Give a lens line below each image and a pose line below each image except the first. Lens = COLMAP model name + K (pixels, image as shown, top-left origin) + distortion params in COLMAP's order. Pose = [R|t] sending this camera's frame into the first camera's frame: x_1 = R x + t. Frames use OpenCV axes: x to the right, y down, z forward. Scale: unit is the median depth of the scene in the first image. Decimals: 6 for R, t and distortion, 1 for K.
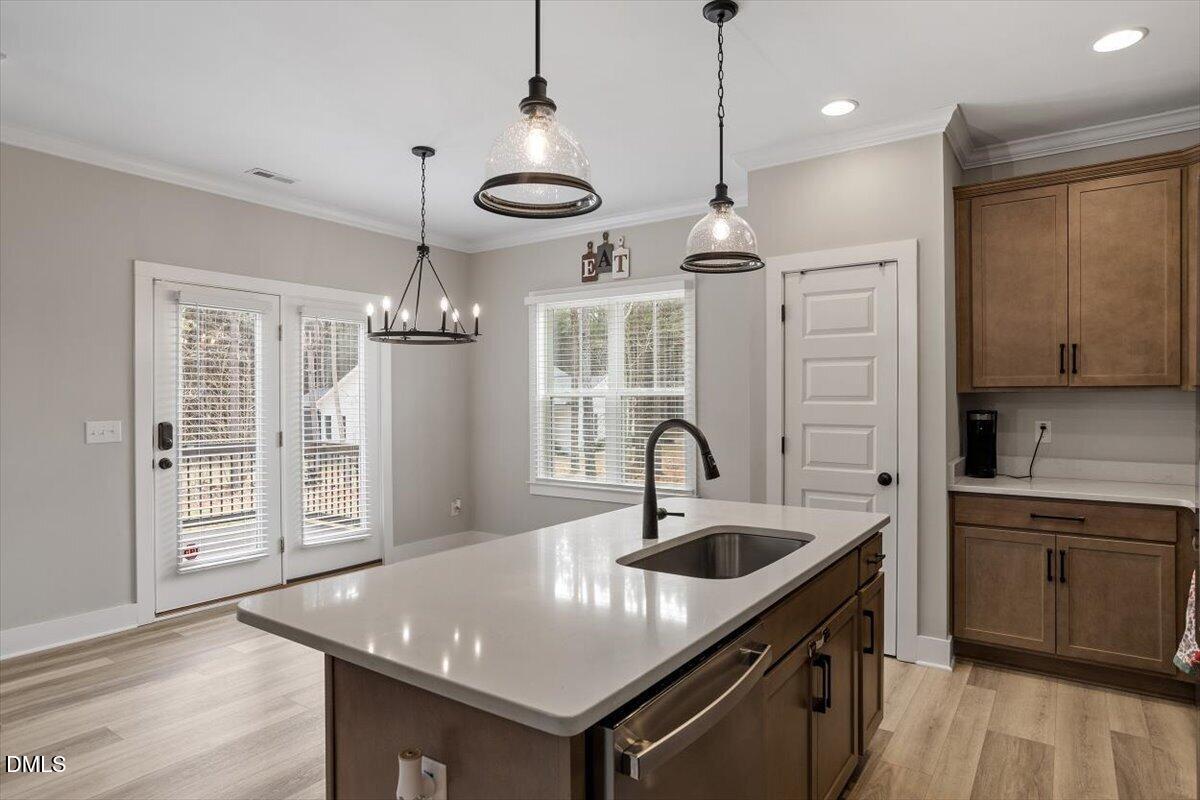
lens RADIAL K [[667.3, 0, 600.0], [0, 667.3, 400.0], [0, 0, 1]] dist [0.028029, 0.000818]
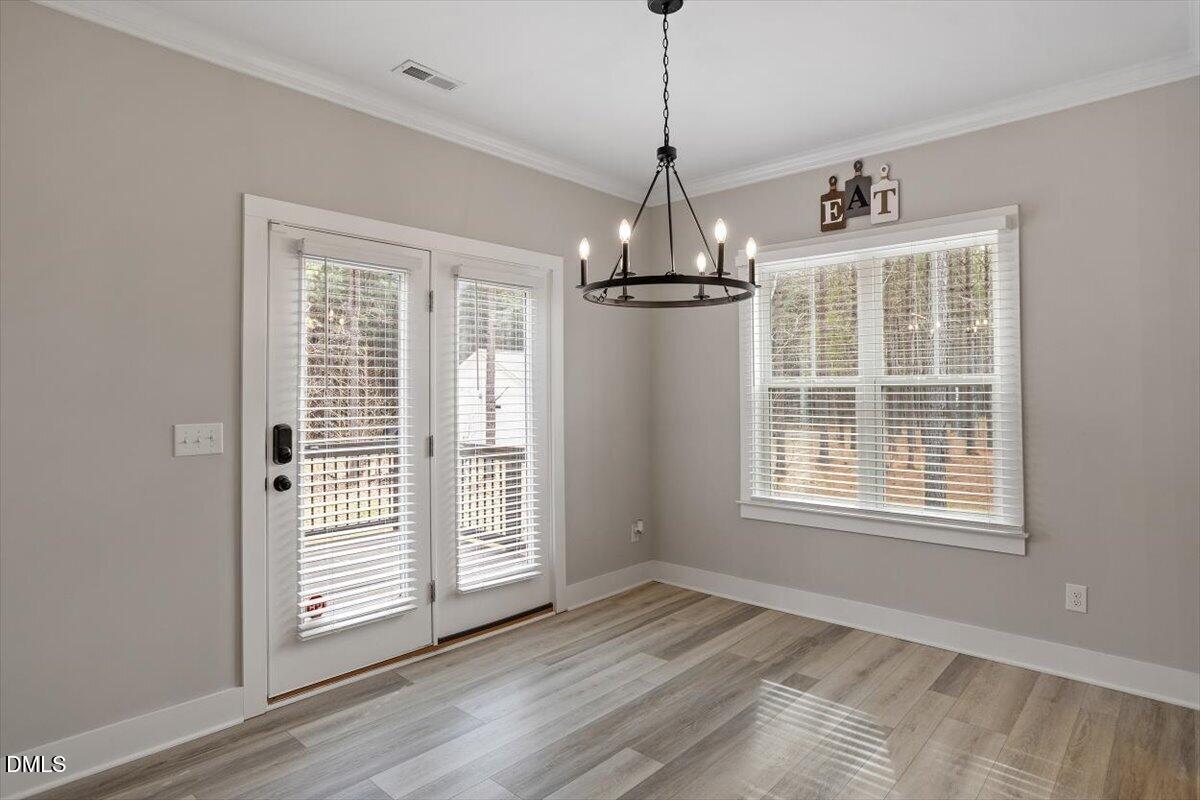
lens RADIAL K [[580.1, 0, 601.3], [0, 580.1, 382.3], [0, 0, 1]] dist [0.001586, 0.000927]
pose [[0.996357, -0.002774, -0.085239, -0.235563], [0.001244, 0.999837, -0.017989, 0.000048], [0.085275, 0.017818, 0.996198, 0.383769]]
